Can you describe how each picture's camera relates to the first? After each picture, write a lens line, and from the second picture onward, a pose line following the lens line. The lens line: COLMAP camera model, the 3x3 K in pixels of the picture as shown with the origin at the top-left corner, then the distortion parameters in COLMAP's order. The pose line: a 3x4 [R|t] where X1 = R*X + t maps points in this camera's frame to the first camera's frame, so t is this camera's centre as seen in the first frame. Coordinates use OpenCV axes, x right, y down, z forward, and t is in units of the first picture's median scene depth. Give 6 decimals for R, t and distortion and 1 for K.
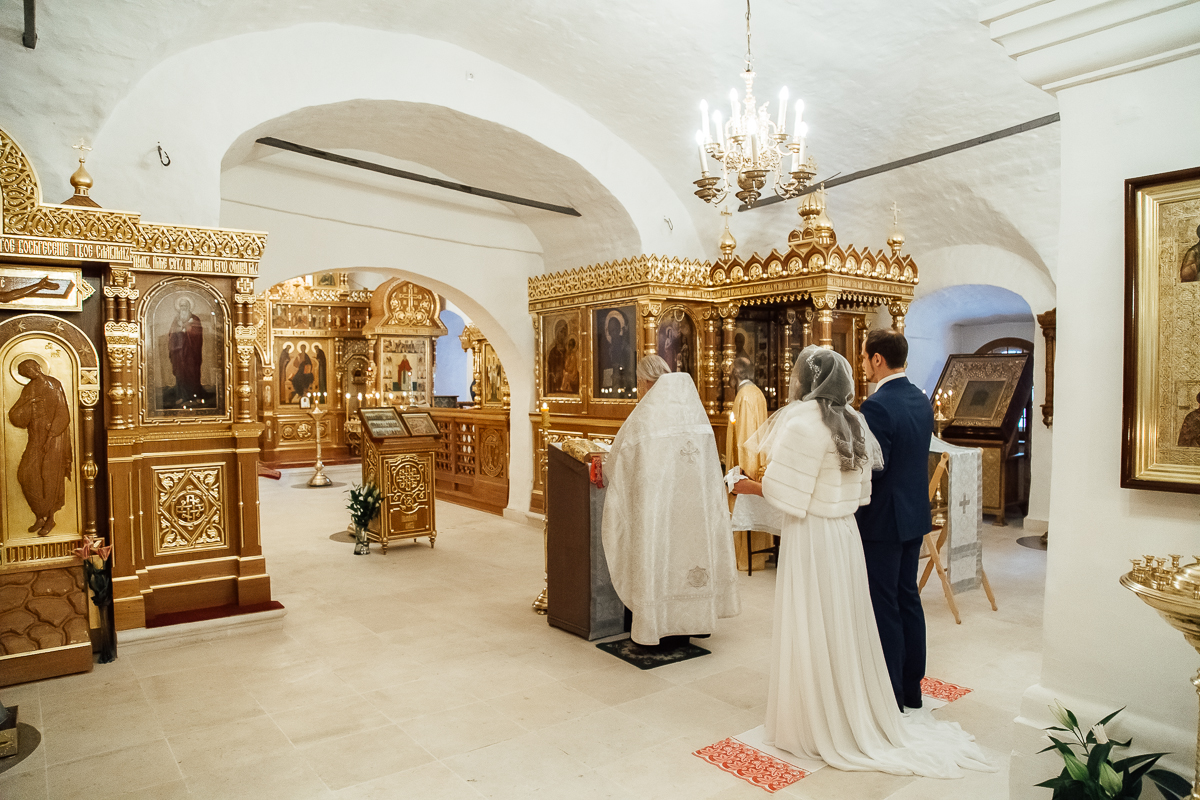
lens RADIAL K [[835.5, 0, 570.8], [0, 835.5, 403.1], [0, 0, 1]] dist [-0.107321, 0.001456]
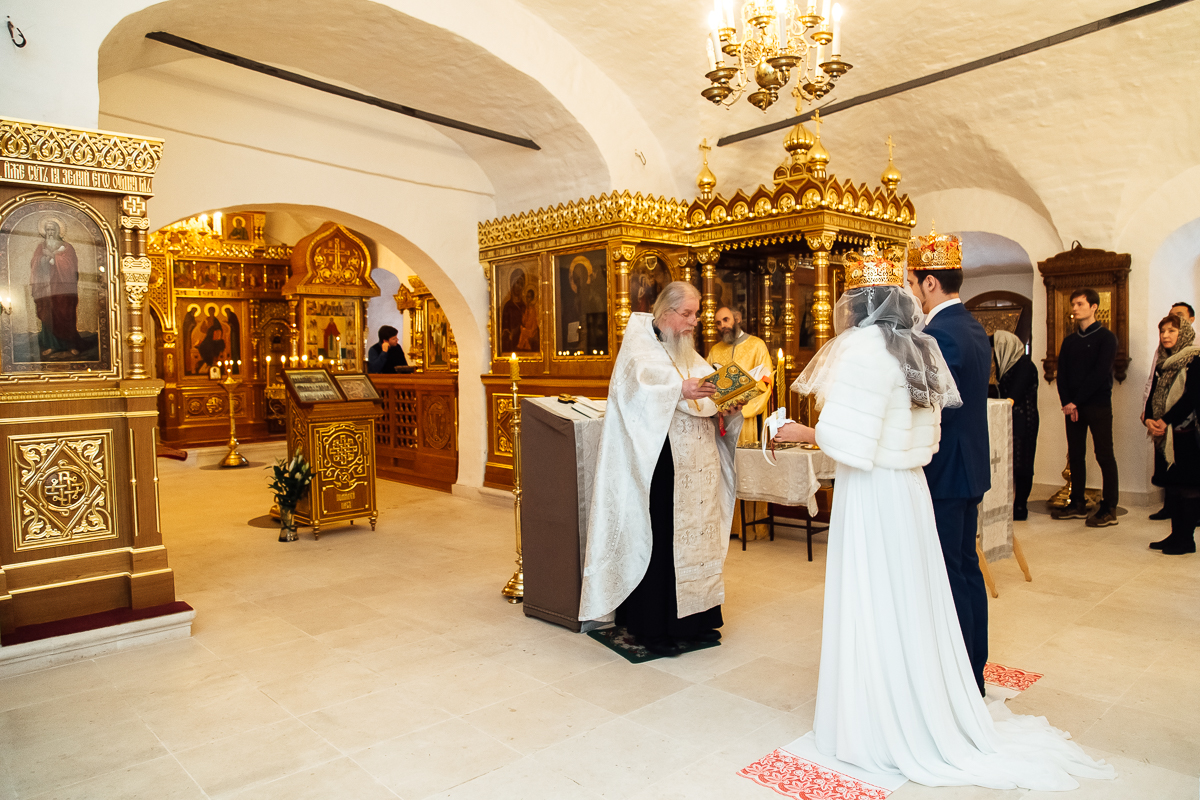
lens RADIAL K [[836.9, 0, 600.0], [0, 836.9, 400.0], [0, 0, 1]] dist [-0.051364, 0.006861]
pose [[0.992096, -0.012560, 0.124854, -0.040727], [0.010447, 0.999791, 0.017567, 0.027066], [-0.125048, -0.016124, 0.992020, 0.118722]]
